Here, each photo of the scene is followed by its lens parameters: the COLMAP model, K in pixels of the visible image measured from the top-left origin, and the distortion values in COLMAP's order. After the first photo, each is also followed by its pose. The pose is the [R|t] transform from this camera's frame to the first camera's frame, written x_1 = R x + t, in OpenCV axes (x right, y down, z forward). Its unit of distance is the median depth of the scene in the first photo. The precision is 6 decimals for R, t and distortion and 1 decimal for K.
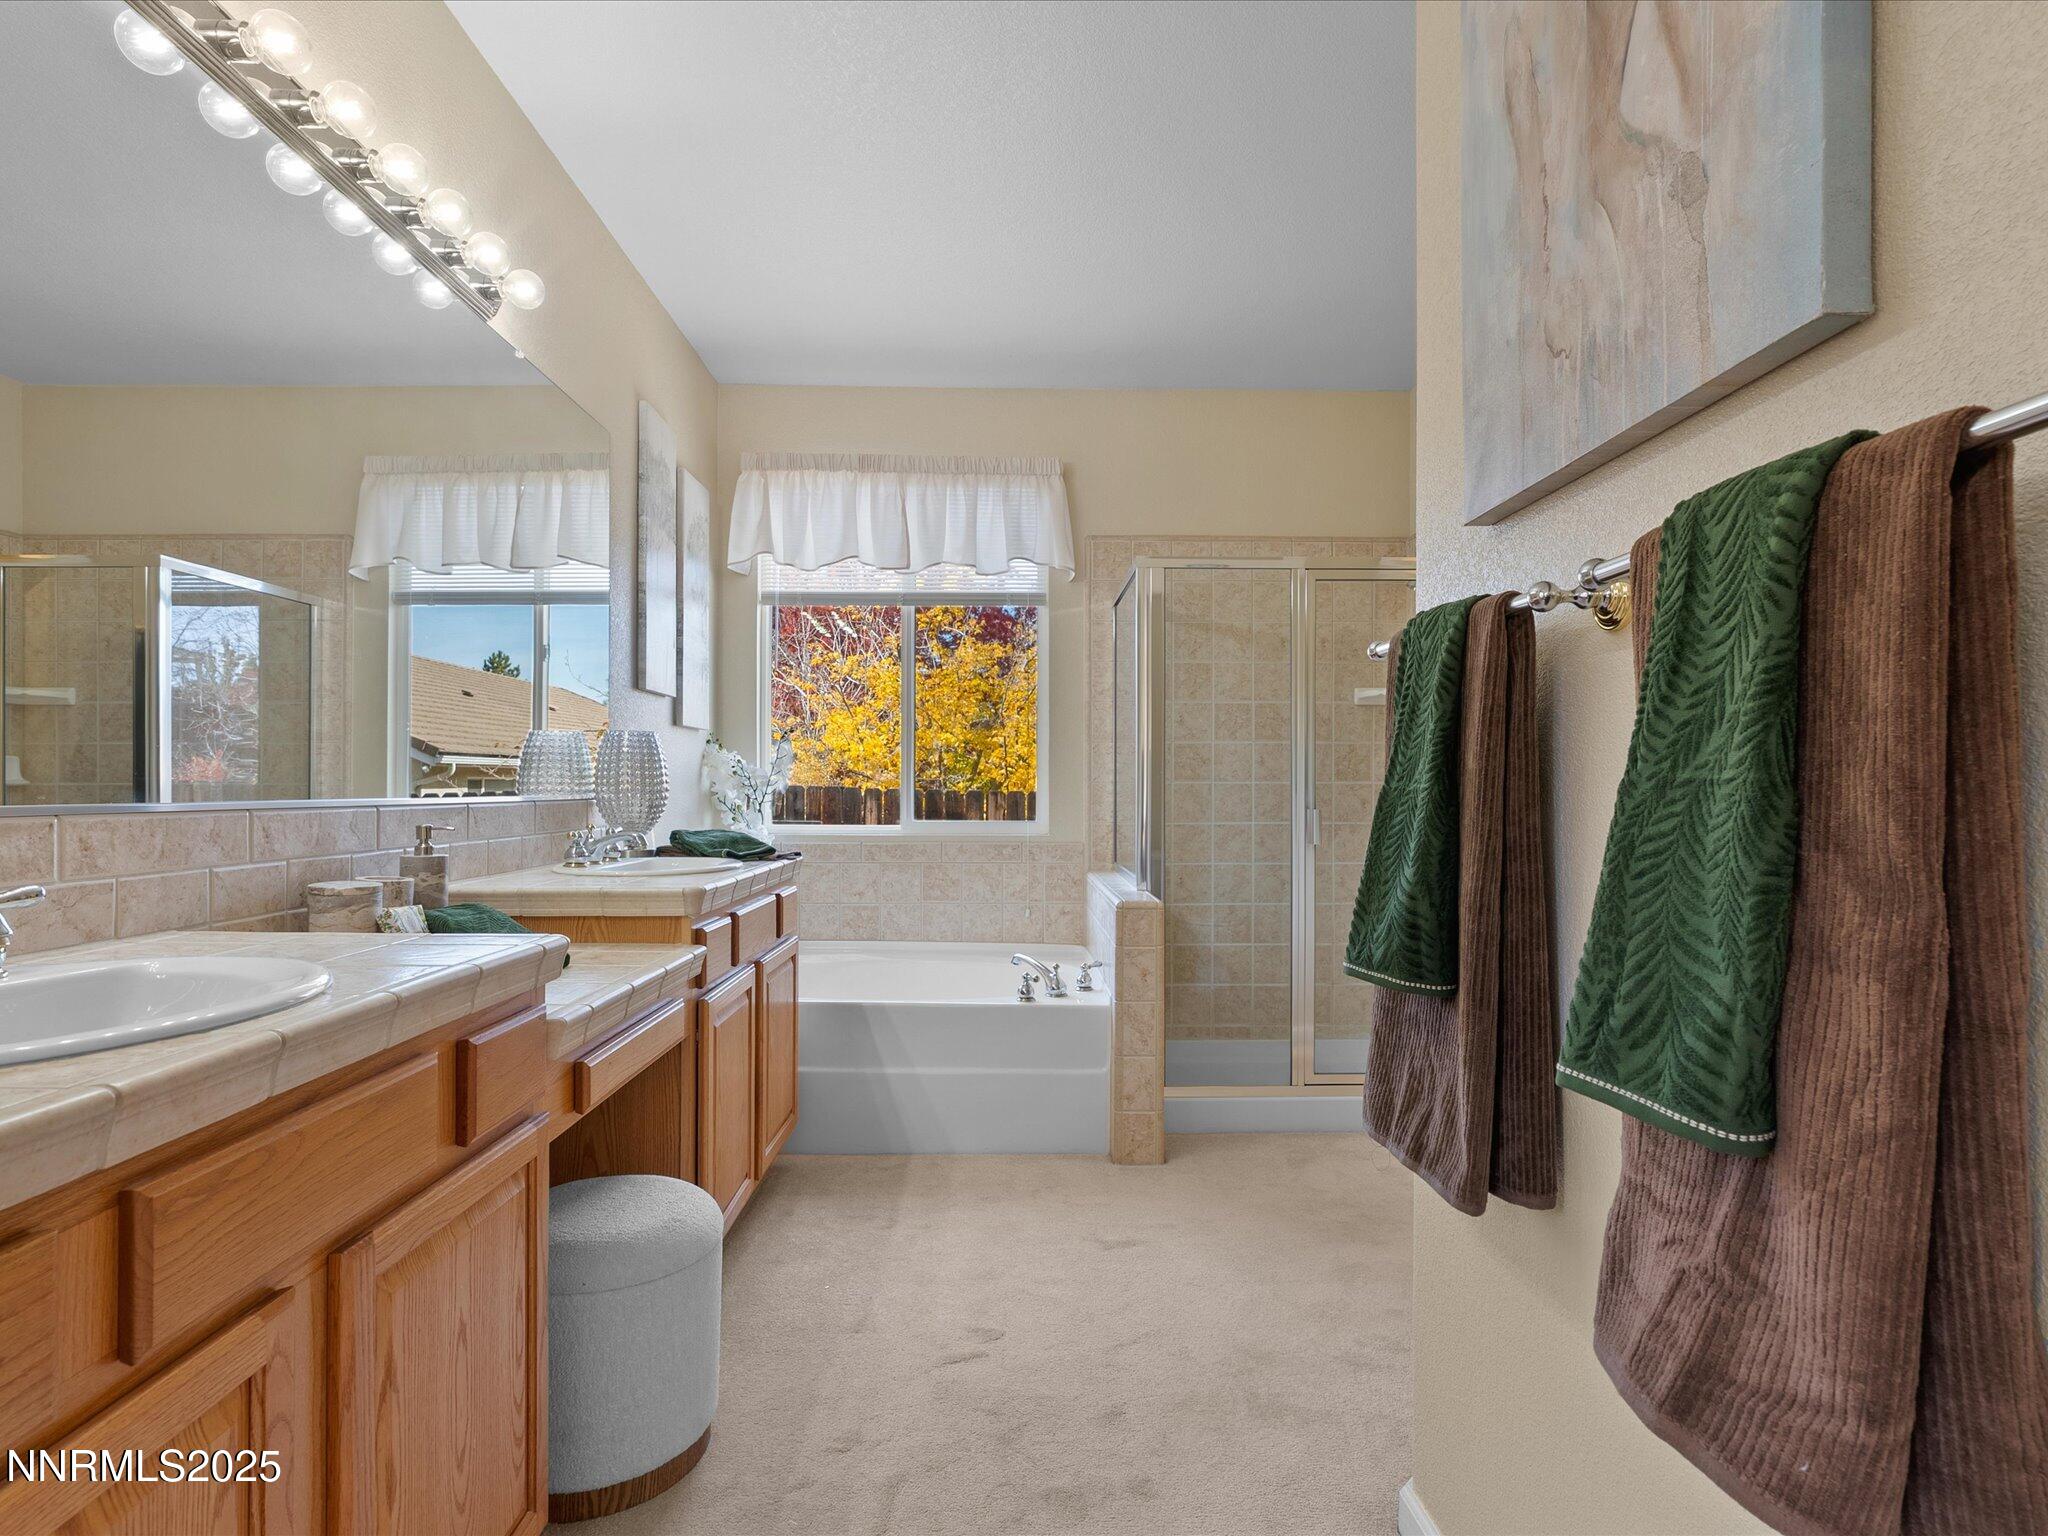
lens RADIAL K [[1072.2, 0, 1024.0], [0, 1072.2, 768.0], [0, 0, 1]] dist [-0.002887, -0.000314]
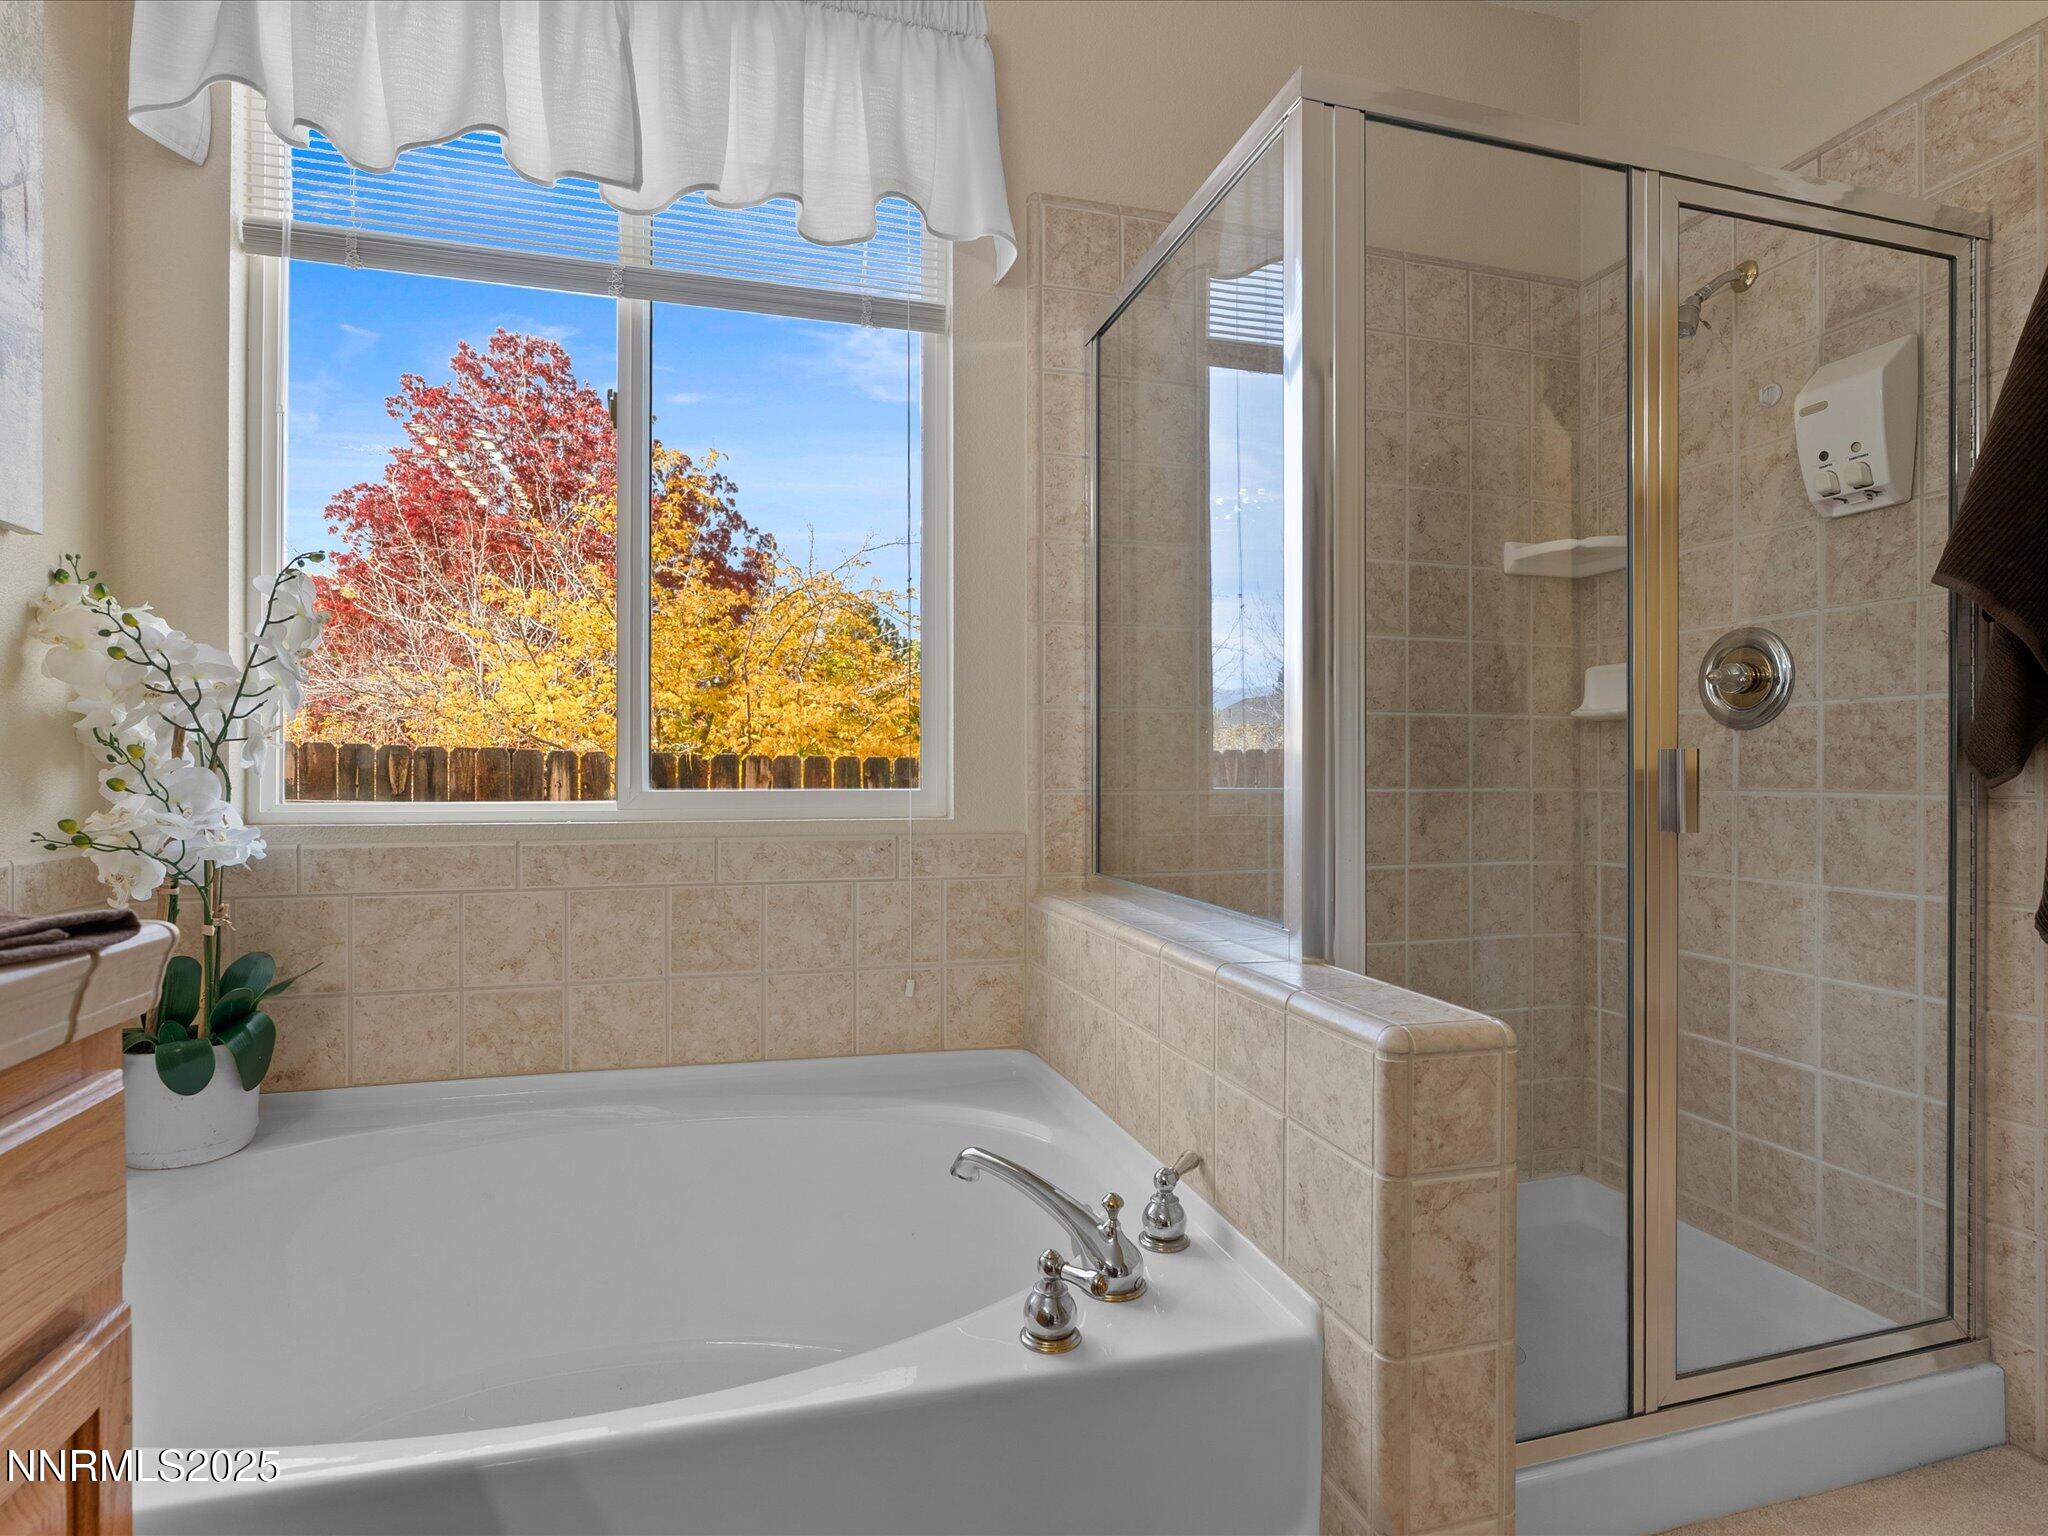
lens RADIAL K [[1046.5, 0, 1024.0], [0, 1046.5, 768.0], [0, 0, 1]] dist [-0.007605, -0.000719]
pose [[0.964212, 0.000494, 0.265132, -0.068520], [-0.004431, 0.999889, 0.014252, 0.033670], [-0.265095, -0.014916, 0.964107, 0.551136]]
